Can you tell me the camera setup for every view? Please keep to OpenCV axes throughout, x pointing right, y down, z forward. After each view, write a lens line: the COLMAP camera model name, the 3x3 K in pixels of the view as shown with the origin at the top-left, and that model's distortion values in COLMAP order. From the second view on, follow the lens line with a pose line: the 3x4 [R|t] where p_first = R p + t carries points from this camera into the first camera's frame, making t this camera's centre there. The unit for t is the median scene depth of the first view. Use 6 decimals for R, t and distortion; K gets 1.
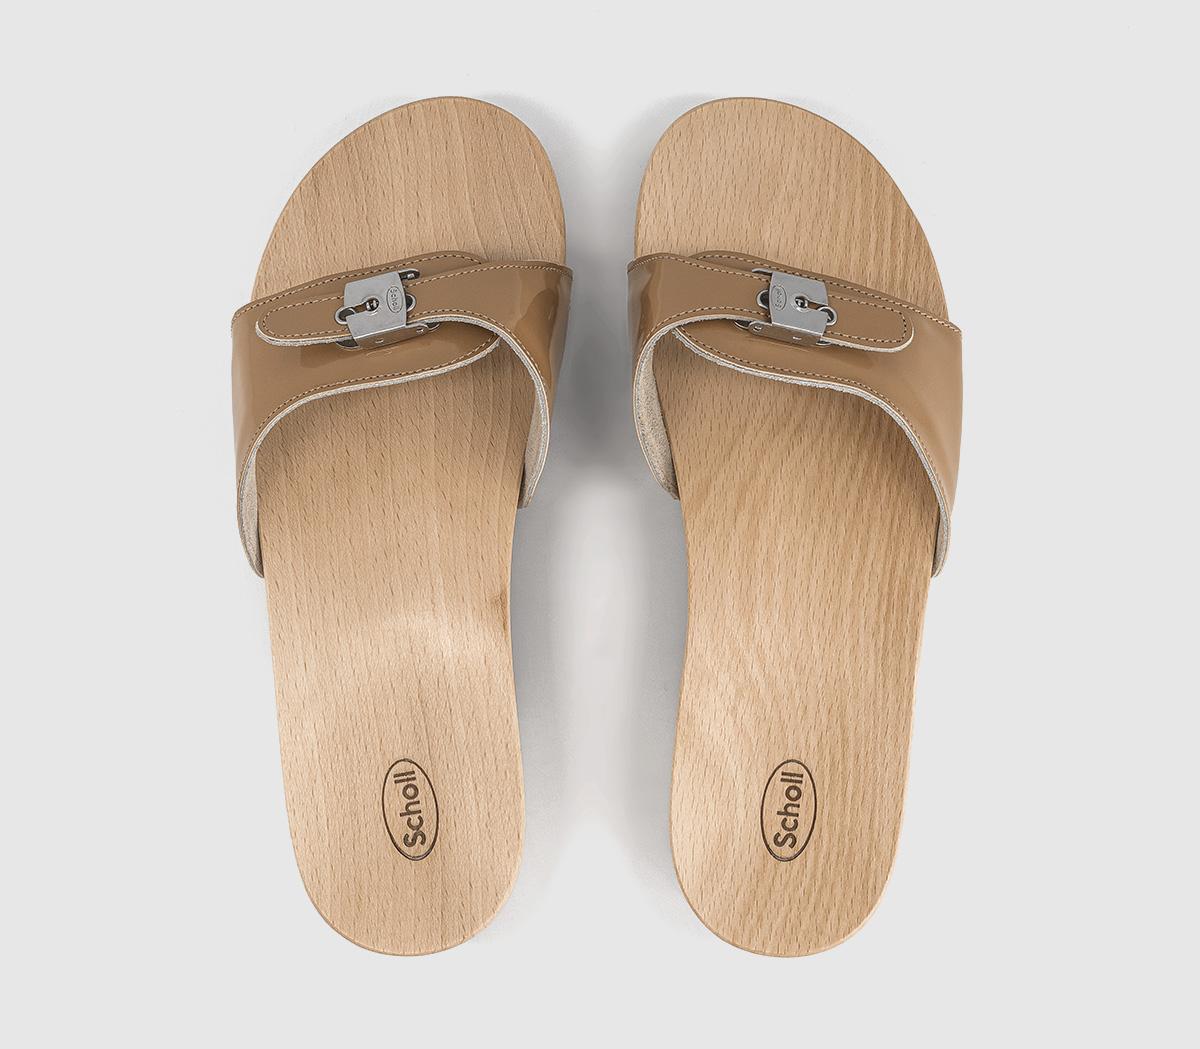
lens RADIAL K [[1934.5, 0, 600.0], [0, 1934.5, 524.5], [0, 0, 1]] dist [0.006137, 0.035626]
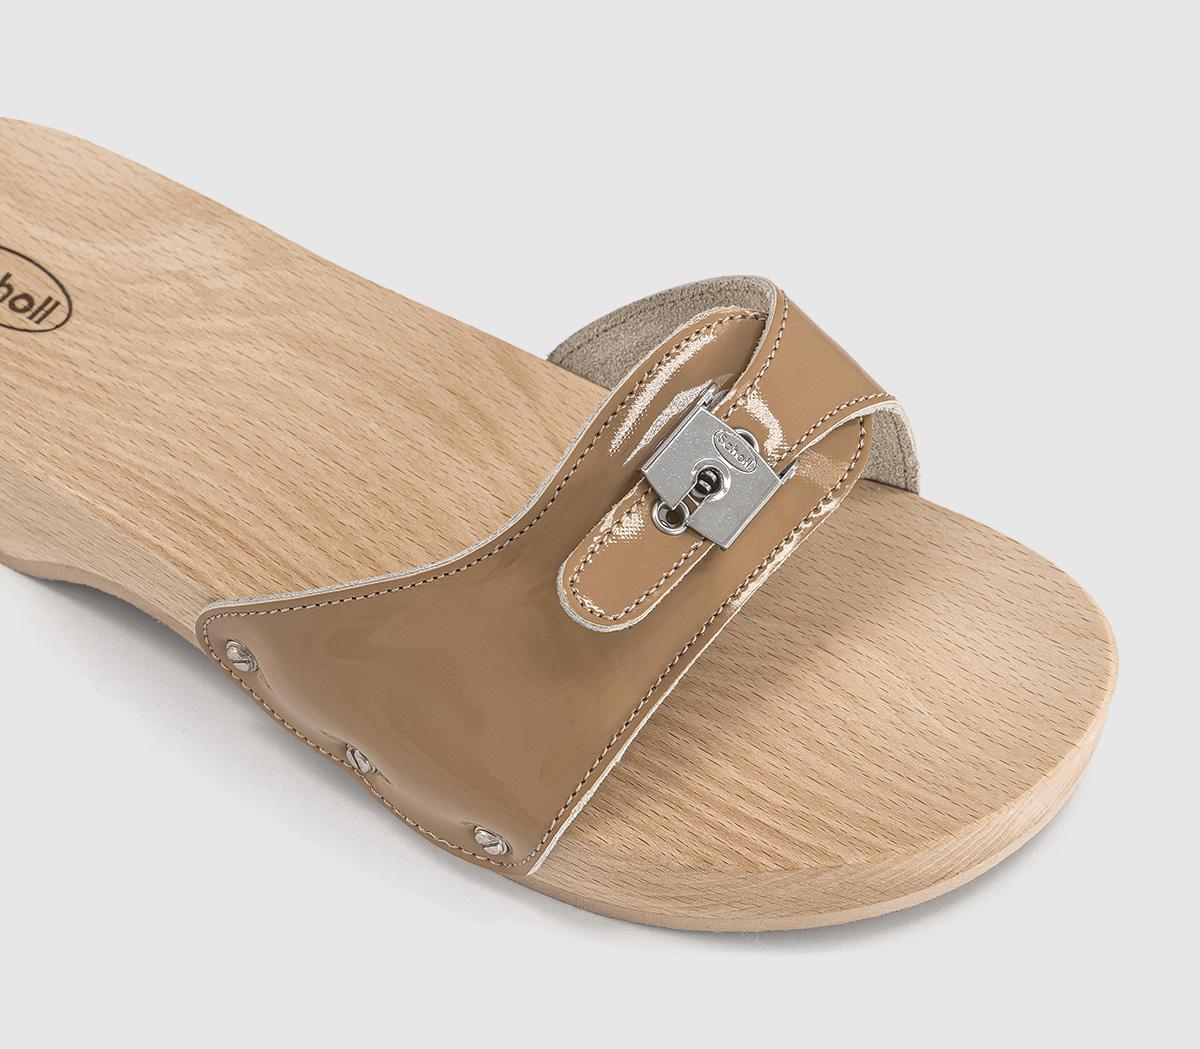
lens RADIAL K [[3160.2, 0, 600.0], [0, 3160.2, 524.5], [0, 0, 1]] dist [-0.006804, -1.018855]
pose [[-0.469165, 0.773312, -0.426466, 0.499624], [-0.882088, -0.387118, 0.268442, -0.323163], [0.042497, 0.502124, 0.863751, 0.173822]]
